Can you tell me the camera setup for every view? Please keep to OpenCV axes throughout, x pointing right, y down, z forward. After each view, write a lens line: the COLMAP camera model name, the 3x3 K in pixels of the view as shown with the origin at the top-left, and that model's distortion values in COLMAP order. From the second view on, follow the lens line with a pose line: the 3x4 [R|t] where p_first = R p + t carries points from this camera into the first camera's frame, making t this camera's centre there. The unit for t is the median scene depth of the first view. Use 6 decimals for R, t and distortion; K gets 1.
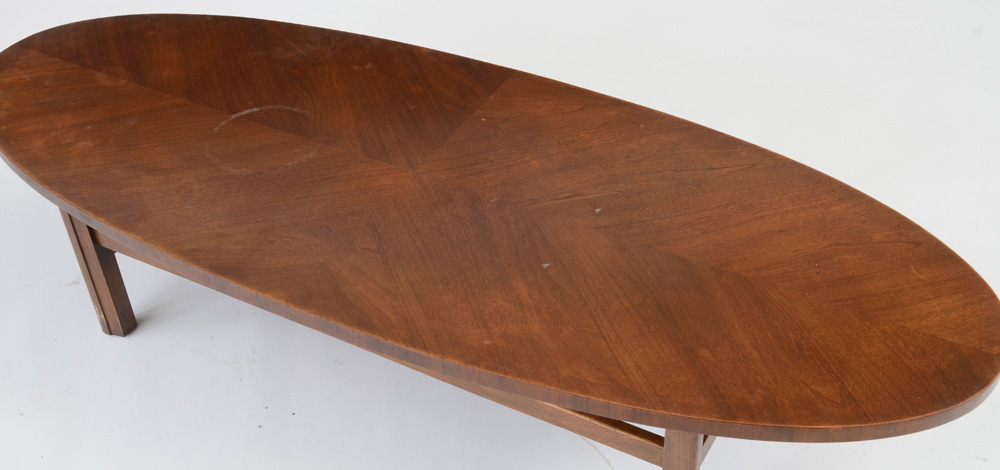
lens RADIAL K [[1085.0, 0, 500.8], [0, 1085.0, 235.3], [0, 0, 1]] dist [0.017941, 0.000000]
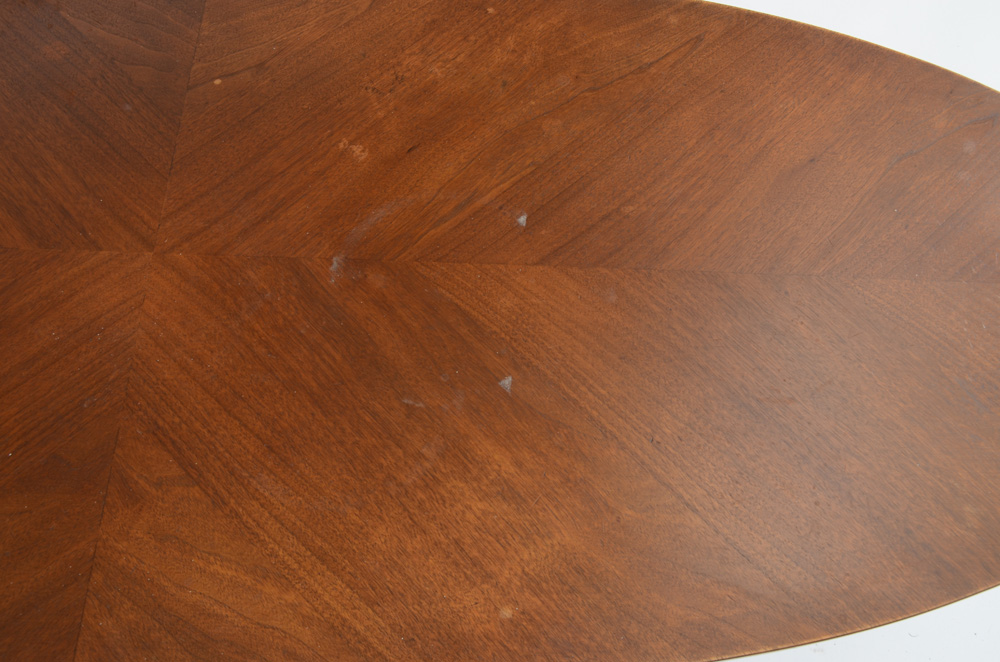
lens RADIAL K [[954.1, 0, 500.9], [0, 954.1, 332.9], [0, 0, 1]] dist [-0.046239, 0.000000]
pose [[0.881151, -0.386937, 0.271758, -0.079348], [0.245795, 0.865824, 0.435814, -0.197752], [-0.403927, -0.317221, 0.858029, 0.592007]]
